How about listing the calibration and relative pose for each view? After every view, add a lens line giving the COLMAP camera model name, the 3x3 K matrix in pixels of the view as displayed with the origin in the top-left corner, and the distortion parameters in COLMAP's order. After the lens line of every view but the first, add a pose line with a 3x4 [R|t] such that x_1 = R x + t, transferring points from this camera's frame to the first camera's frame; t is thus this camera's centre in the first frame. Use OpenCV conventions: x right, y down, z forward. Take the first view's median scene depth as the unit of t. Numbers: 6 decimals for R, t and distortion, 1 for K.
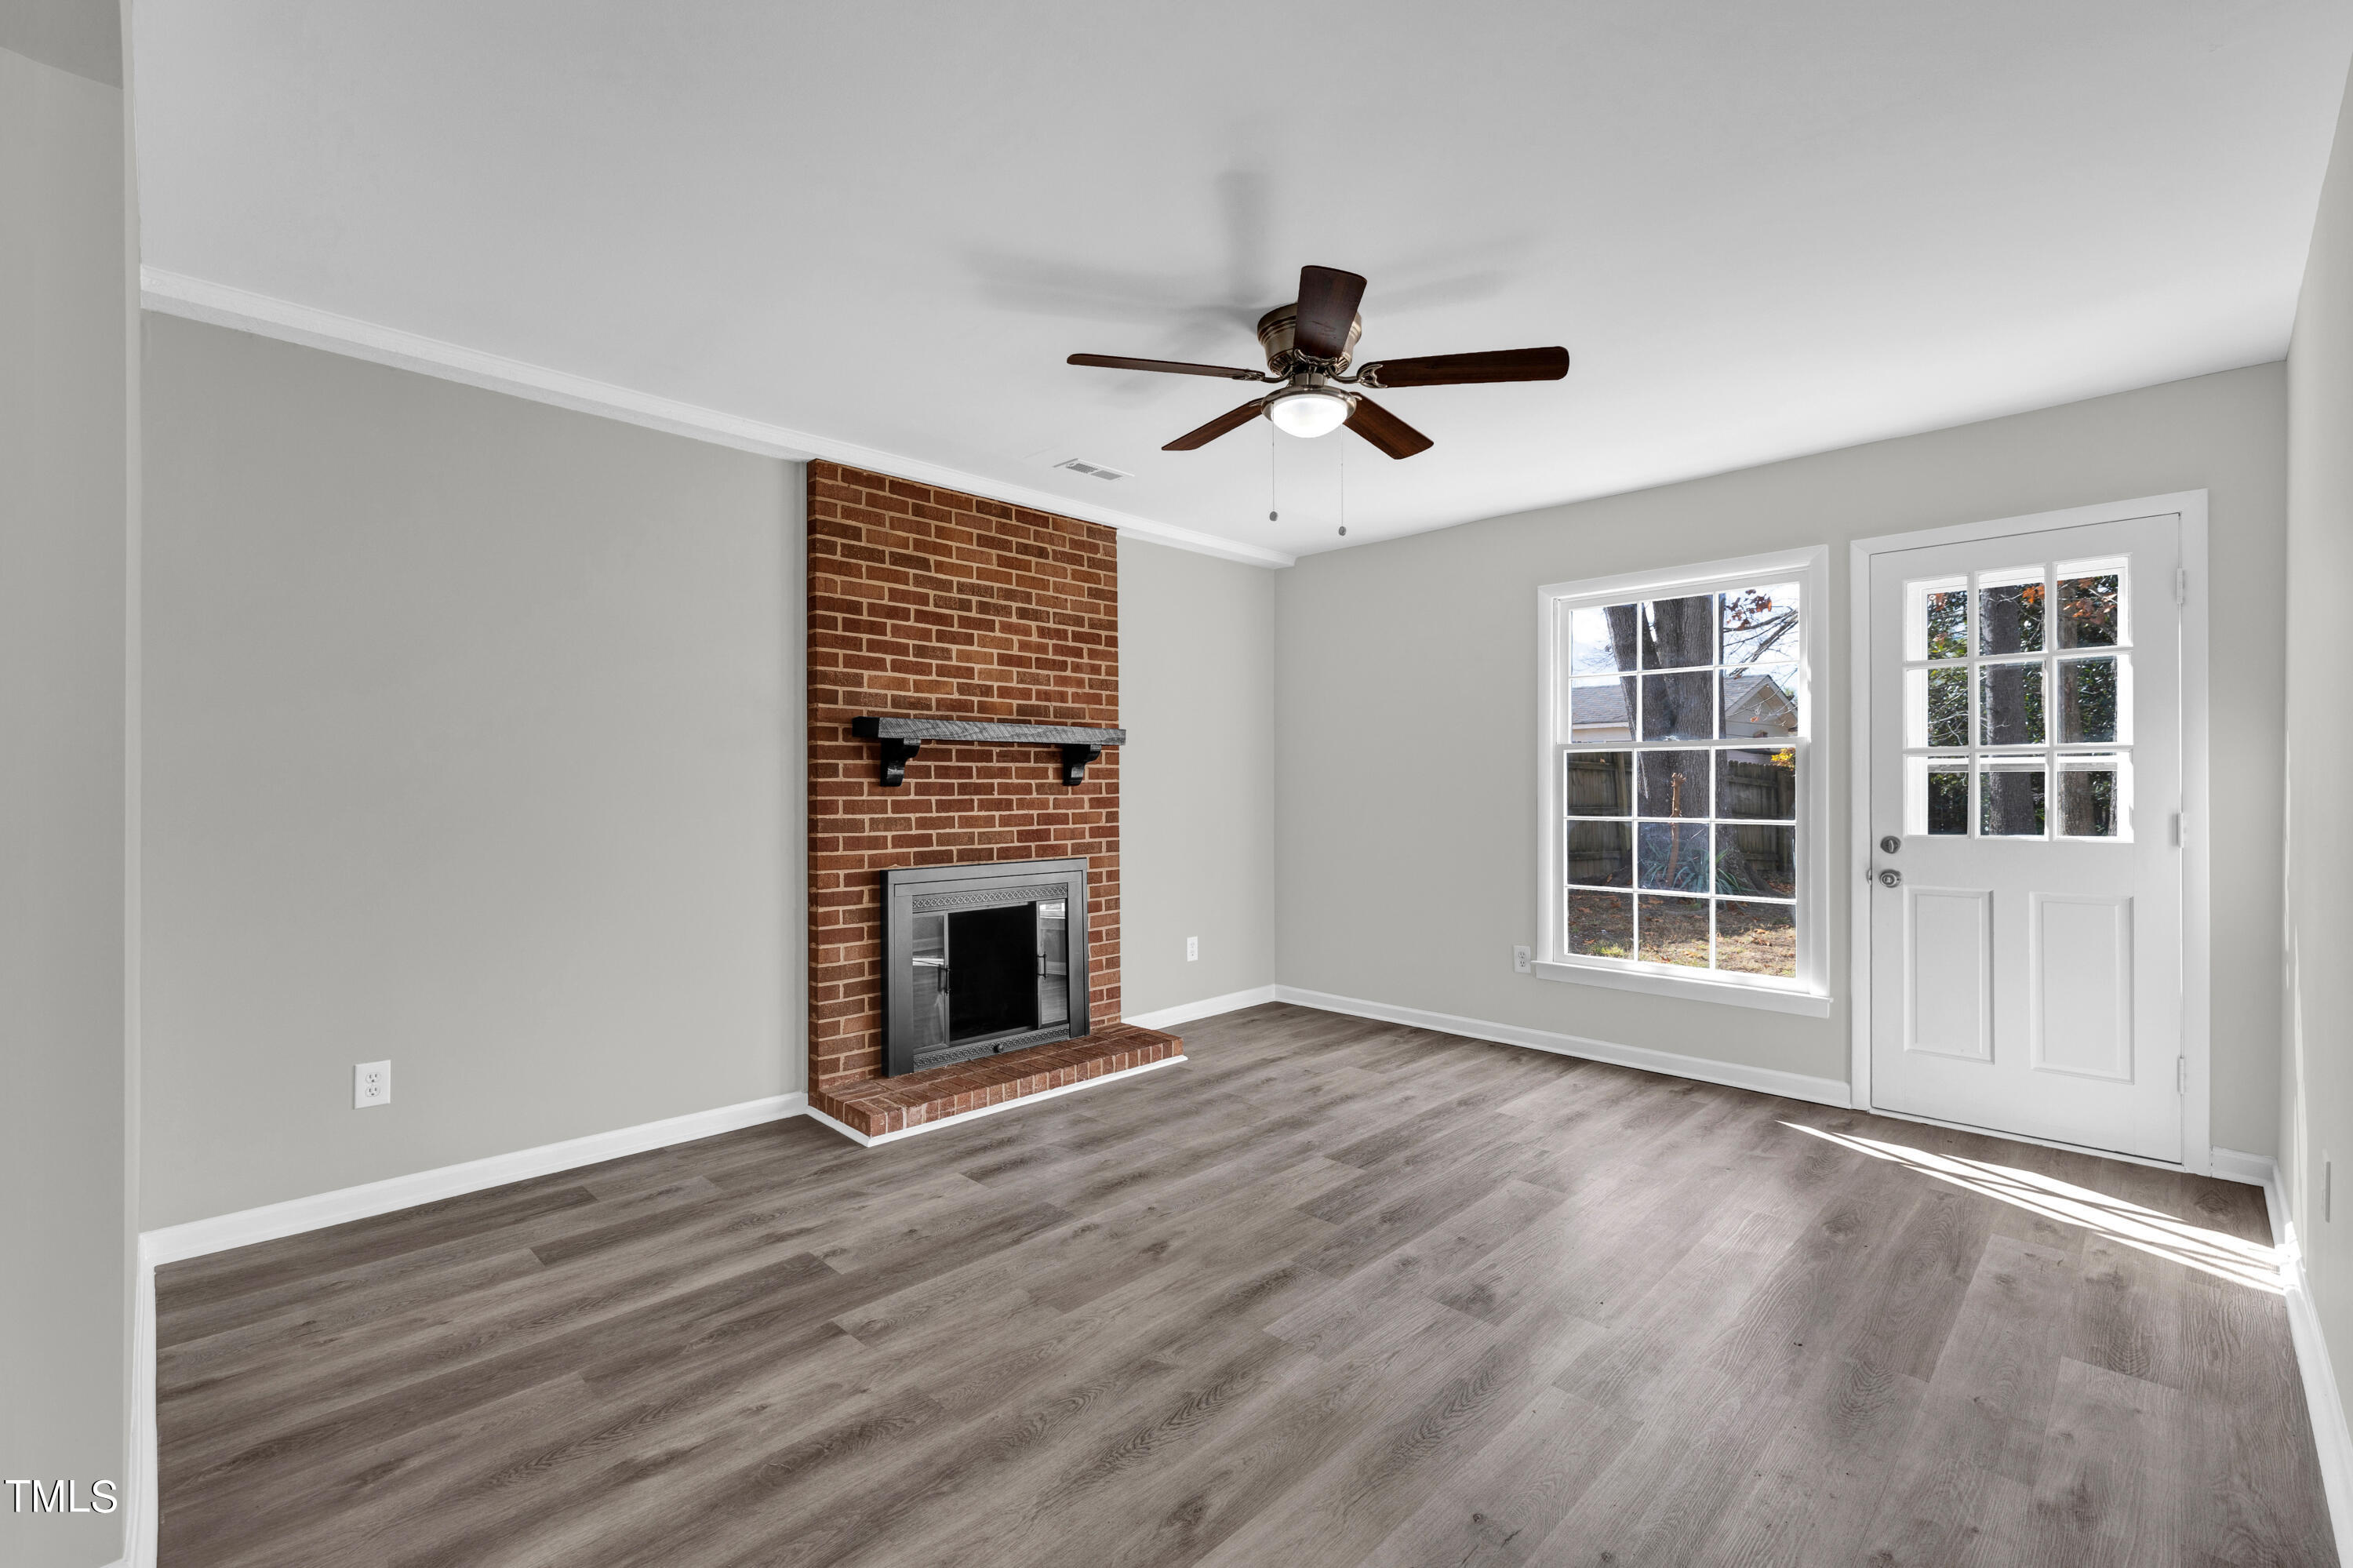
lens RADIAL K [[1020.9, 0, 1168.5], [0, 1020.9, 788.0], [0, 0, 1]] dist [-0.003817, -0.000273]
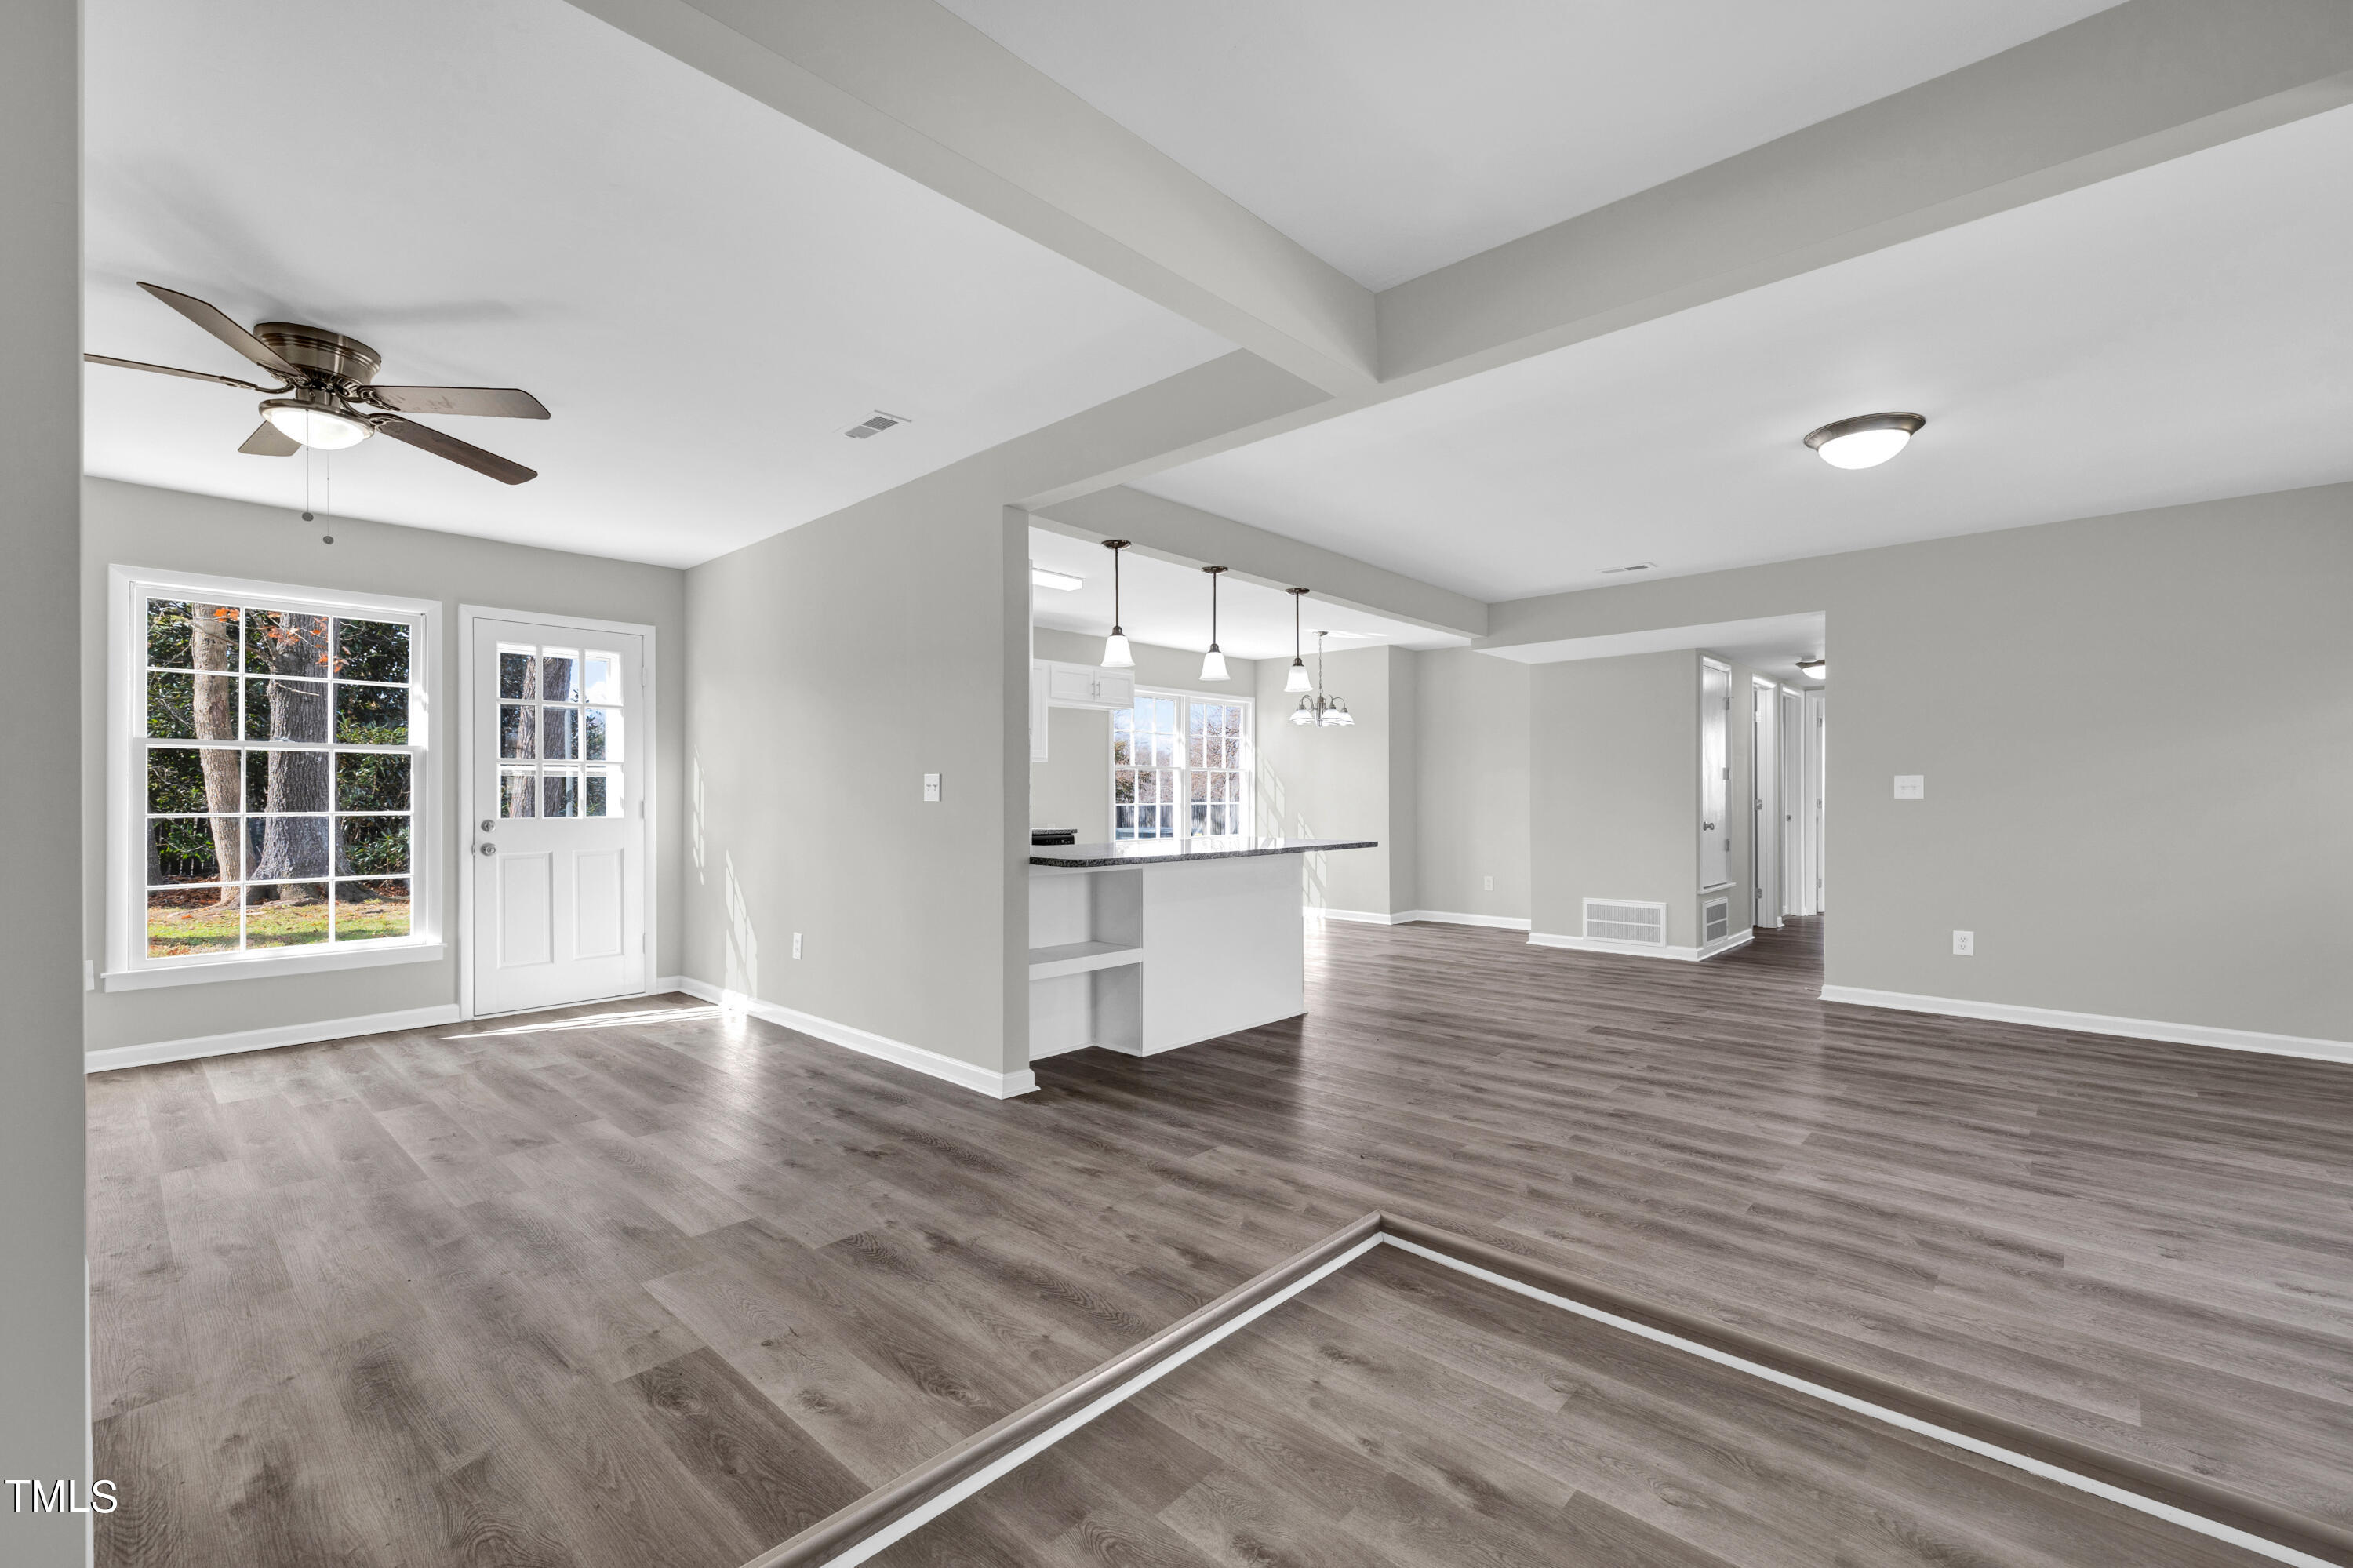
lens RADIAL K [[993.8, 0, 1170.1], [0, 993.8, 790.2], [0, 0, 1]] dist [0.001730, 0.000036]
pose [[-0.033641, 0.008297, 0.999400, -0.683440], [0.005083, 0.999954, -0.008130, 0.021300], [-0.999421, 0.004807, -0.033681, 0.097735]]
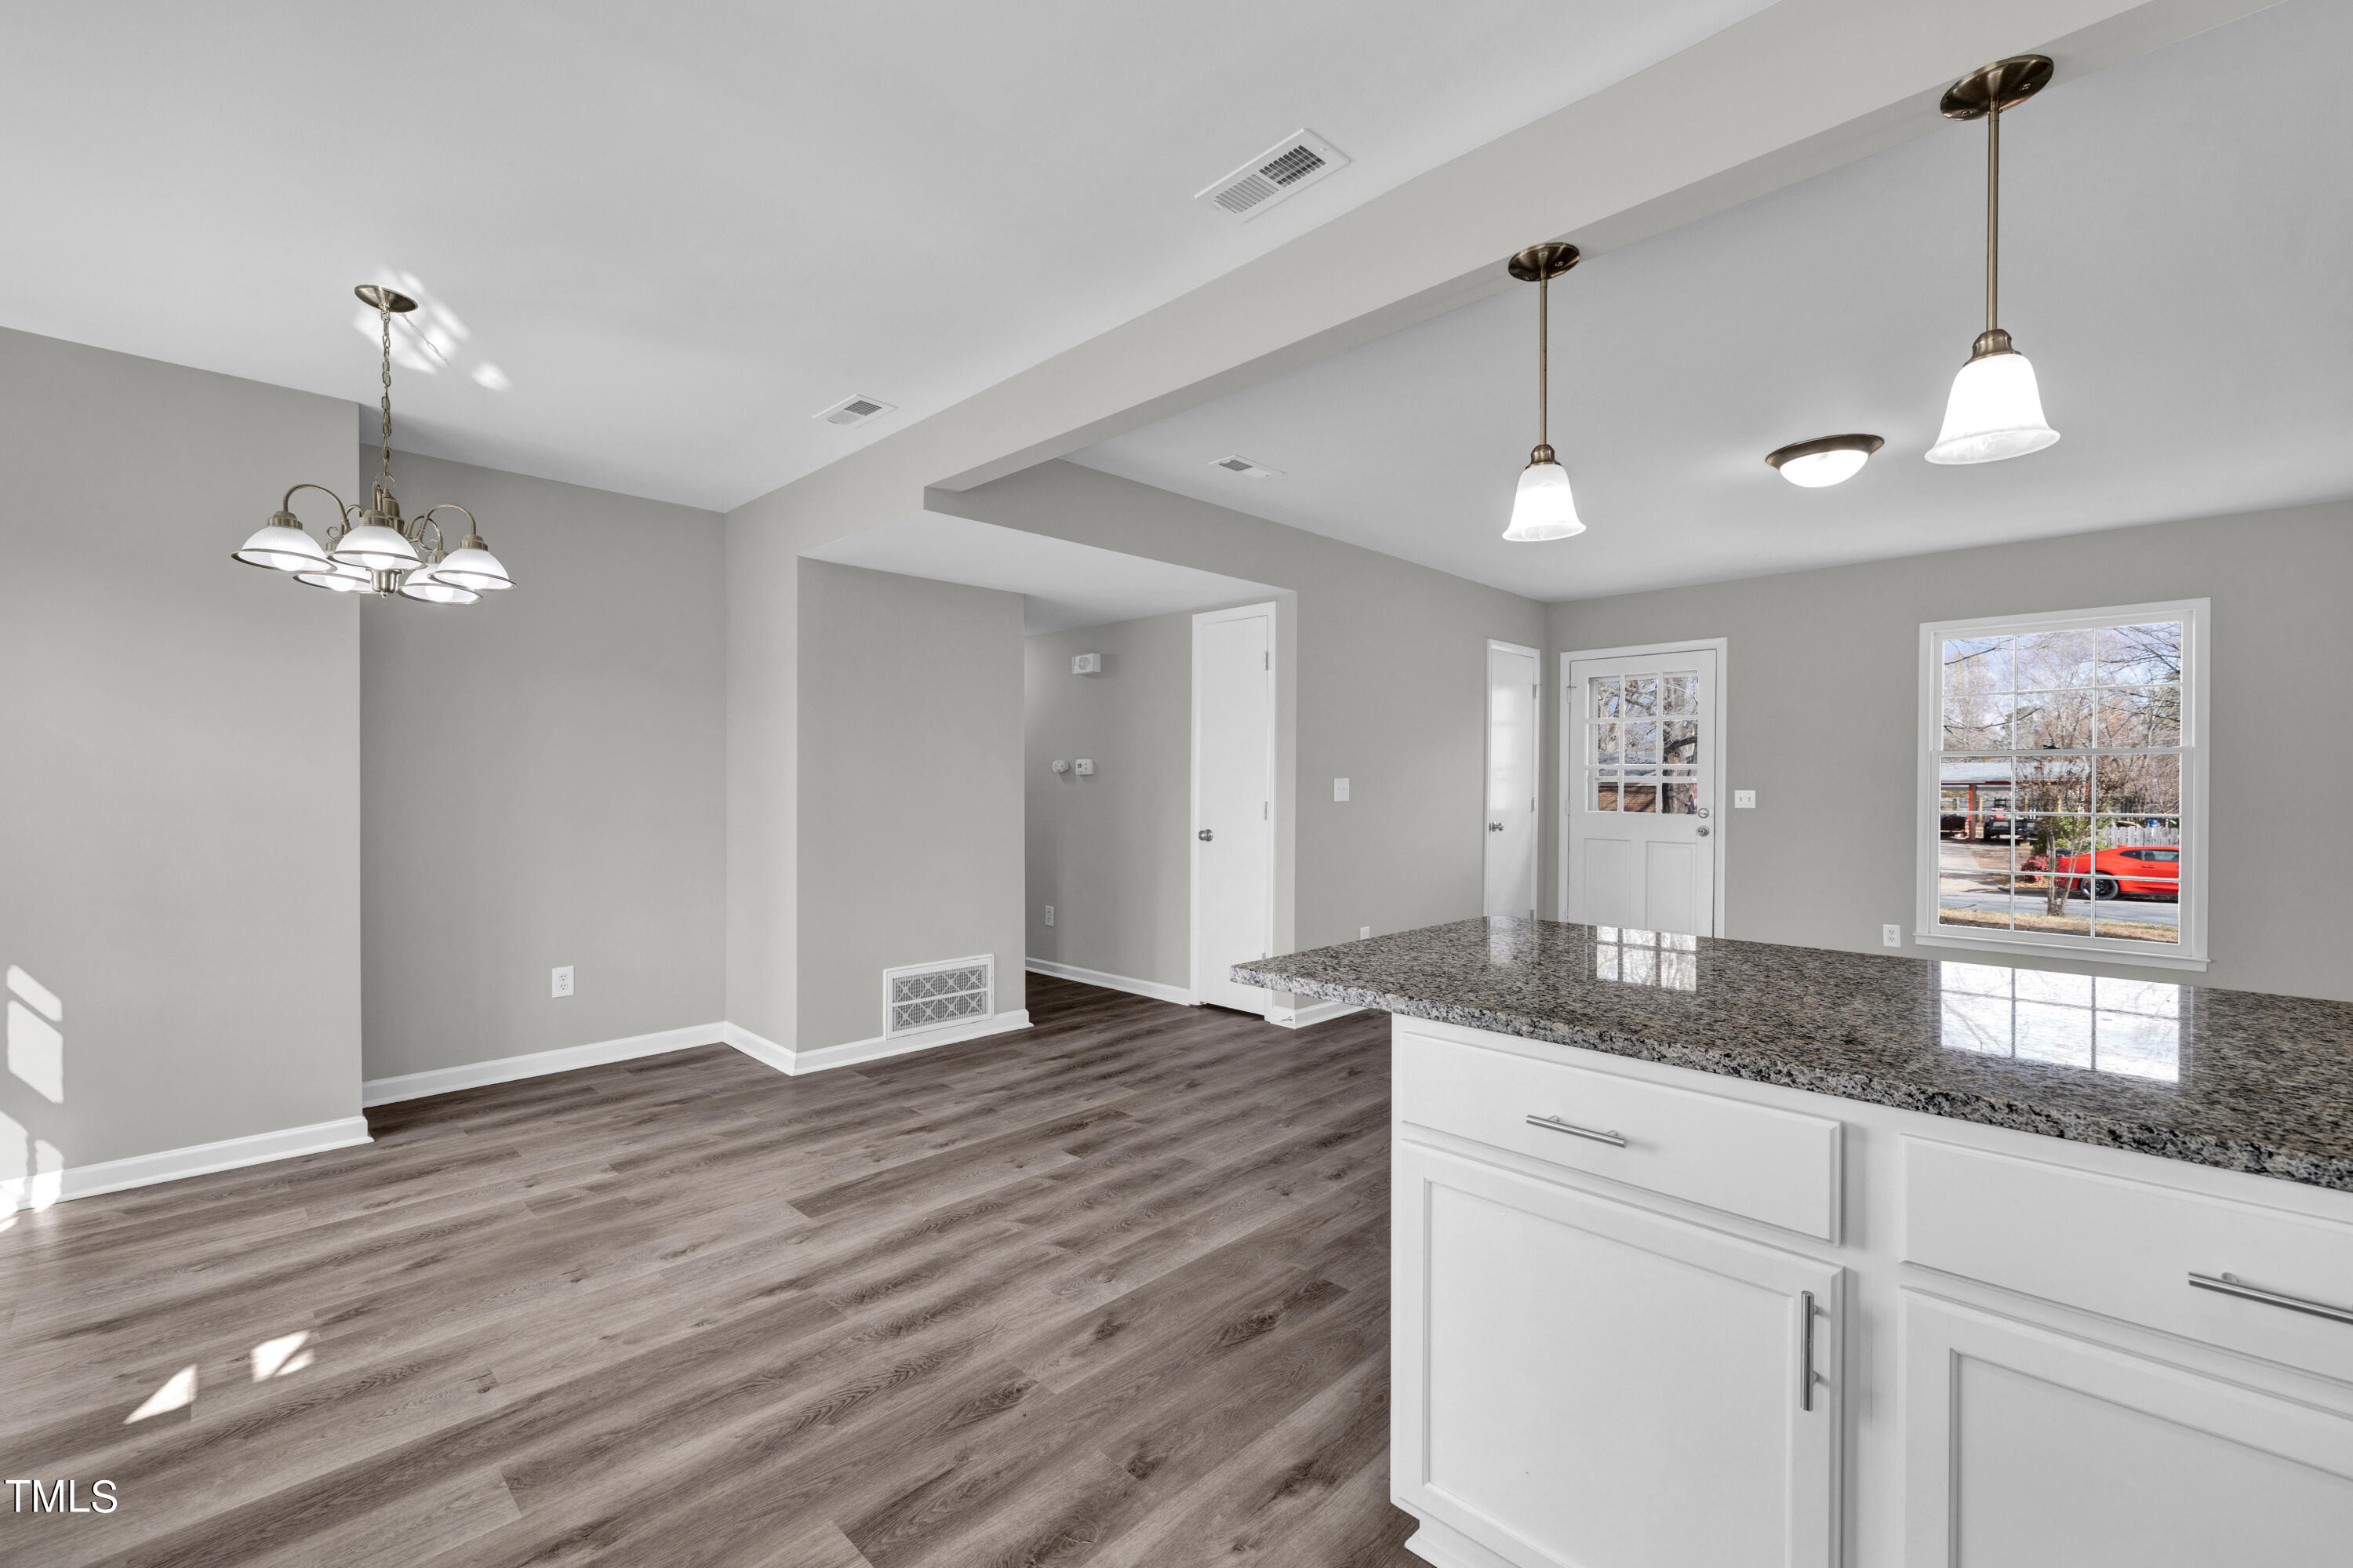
lens RADIAL K [[993.8, 0, 1170.1], [0, 993.8, 790.2], [0, 0, 1]] dist [0.001730, 0.000036]
pose [[-1.000000, -0.000208, -0.000775, 0.890124], [-0.000218, 0.999918, 0.012810, -0.005397], [0.000772, 0.012811, -0.999918, 0.385093]]
